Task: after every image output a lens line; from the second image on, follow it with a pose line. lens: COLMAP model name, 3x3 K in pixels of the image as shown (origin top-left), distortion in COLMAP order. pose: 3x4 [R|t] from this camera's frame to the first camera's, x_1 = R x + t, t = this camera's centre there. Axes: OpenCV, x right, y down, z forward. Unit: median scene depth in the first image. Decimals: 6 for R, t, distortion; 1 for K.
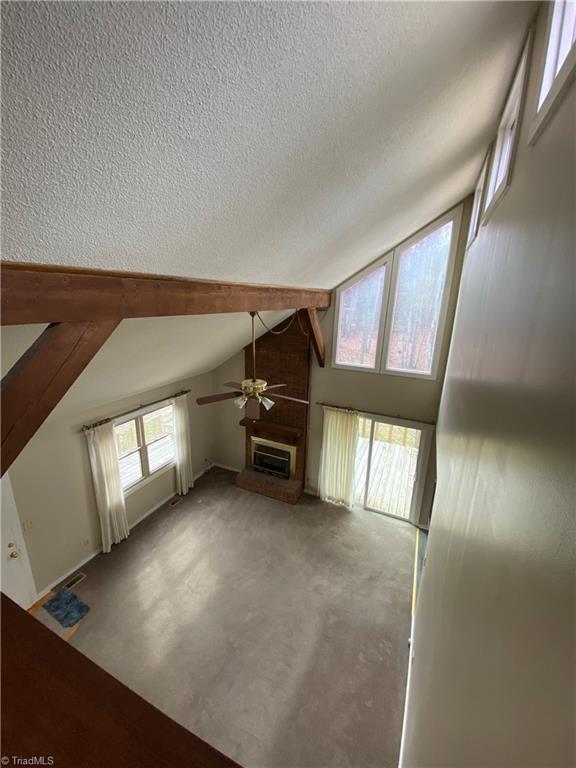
lens RADIAL K [[309.9, 0, 288.3], [0, 309.9, 378.1], [0, 0, 1]] dist [0.015490, -0.013020]
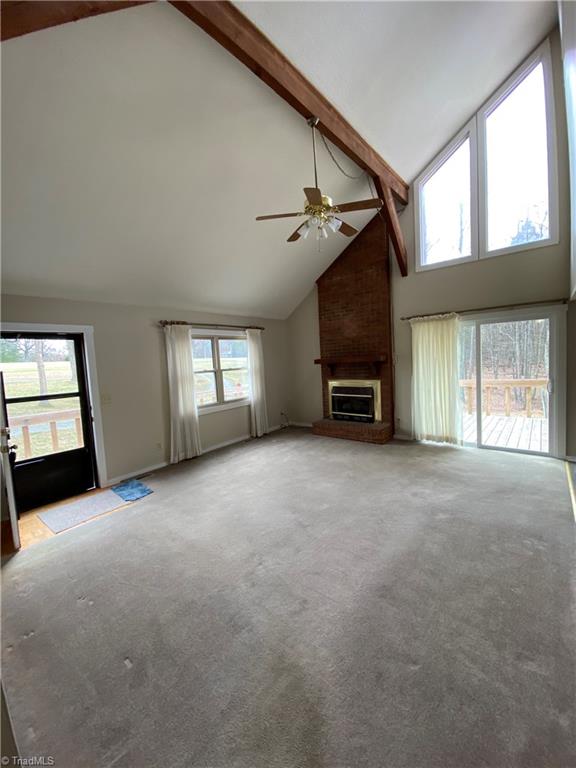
lens RADIAL K [[309.9, 0, 285.7], [0, 309.9, 381.7], [0, 0, 1]] dist [0.015490, -0.013020]
pose [[0.960865, -0.059976, -0.270446, 0.006895], [0.010573, 0.983510, -0.180545, 0.436420], [0.276814, 0.170620, 0.945655, 0.130108]]
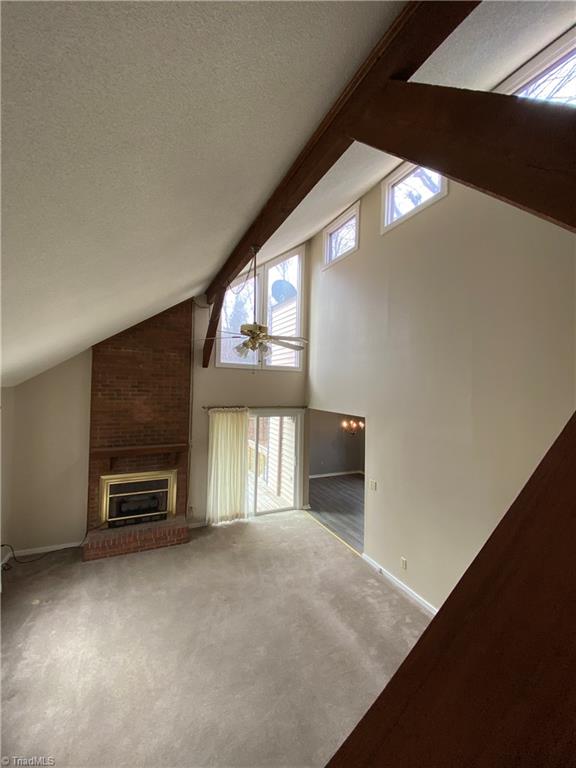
lens RADIAL K [[309.9, 0, 287.4], [0, 309.9, 378.4], [0, 0, 1]] dist [0.015490, -0.013020]
pose [[0.645231, 0.005450, 0.763968, -0.467884], [0.188827, 0.967813, -0.166382, 0.209445], [-0.740285, 0.251613, 0.623433, 0.254330]]
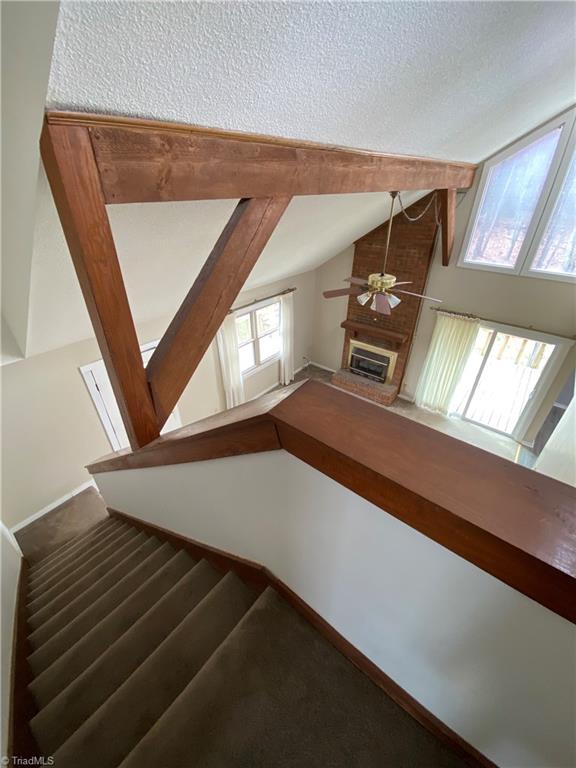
lens RADIAL K [[309.9, 0, 283.7], [0, 309.9, 383.2], [0, 0, 1]] dist [0.015490, -0.013020]
pose [[0.965687, 0.111433, -0.234588, -0.094611], [-0.035332, 0.951243, 0.306412, 0.027865], [0.257294, -0.287609, 0.922540, -0.038391]]
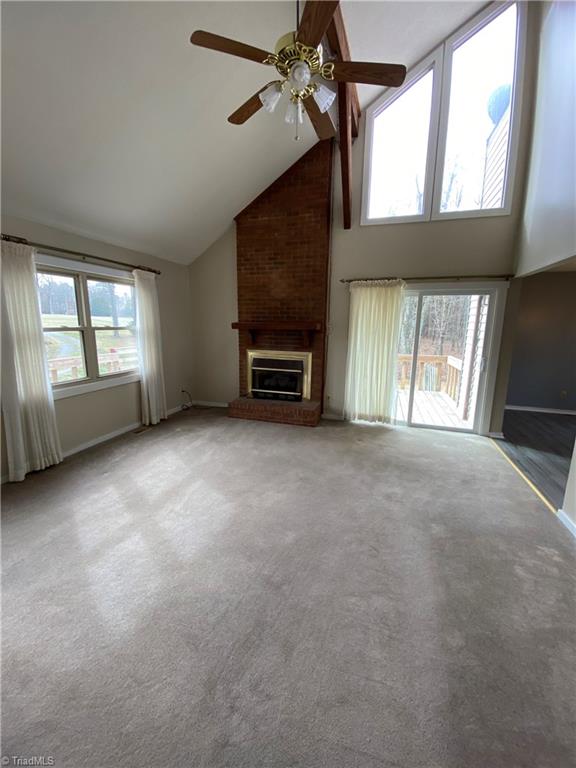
lens RADIAL K [[309.9, 0, 288.1], [0, 309.9, 380.9], [0, 0, 1]] dist [0.015490, -0.013020]
pose [[0.992785, -0.035510, 0.114534, -0.134180], [0.043863, 0.996493, -0.071256, 0.391167], [-0.111602, 0.075766, 0.990860, 0.326557]]
